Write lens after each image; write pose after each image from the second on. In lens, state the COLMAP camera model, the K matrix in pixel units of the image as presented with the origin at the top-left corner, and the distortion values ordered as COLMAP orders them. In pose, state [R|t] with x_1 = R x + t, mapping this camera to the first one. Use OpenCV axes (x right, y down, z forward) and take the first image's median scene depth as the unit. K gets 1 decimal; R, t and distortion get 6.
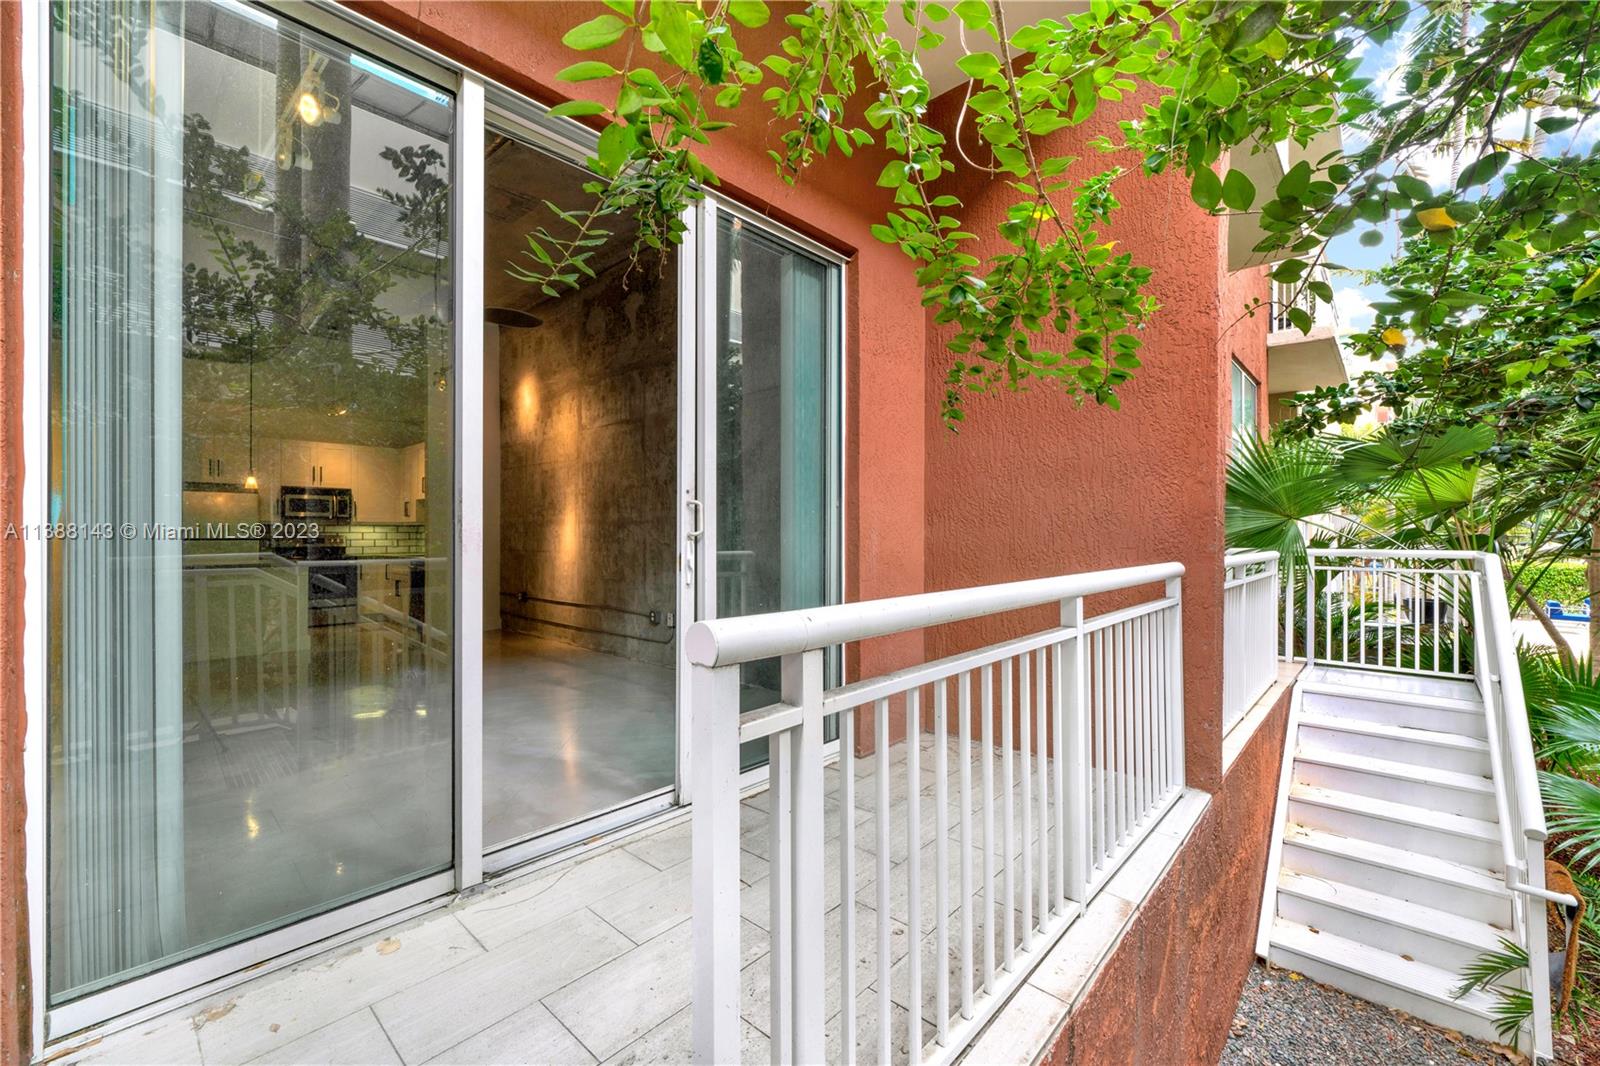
lens RADIAL K [[665.7, 0, 791.9], [0, 665.7, 530.4], [0, 0, 1]] dist [0.001141, 0.000185]
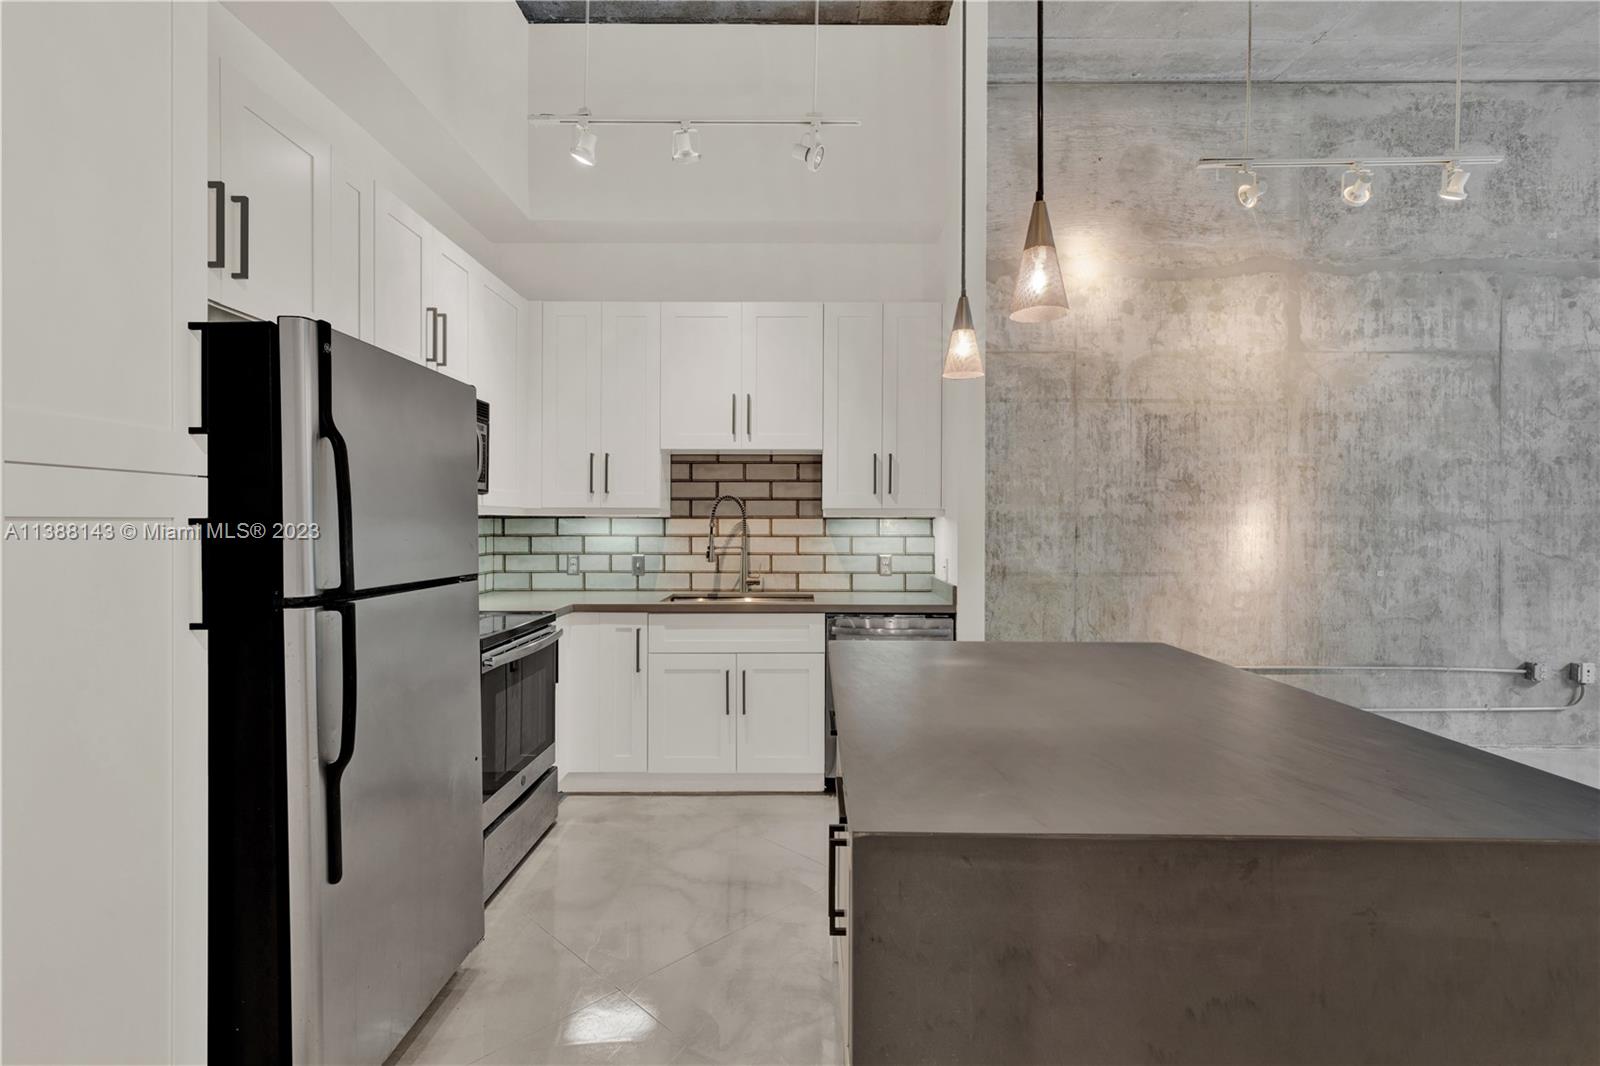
lens RADIAL K [[742.9, 0, 805.7], [0, 742.9, 524.7], [0, 0, 1]] dist [-0.003166, 0.002516]
pose [[0.730379, 0.001491, 0.683041, -0.987372], [-0.005518, 0.999978, 0.003718, -0.007175], [-0.683020, -0.006485, 0.730371, 0.794628]]
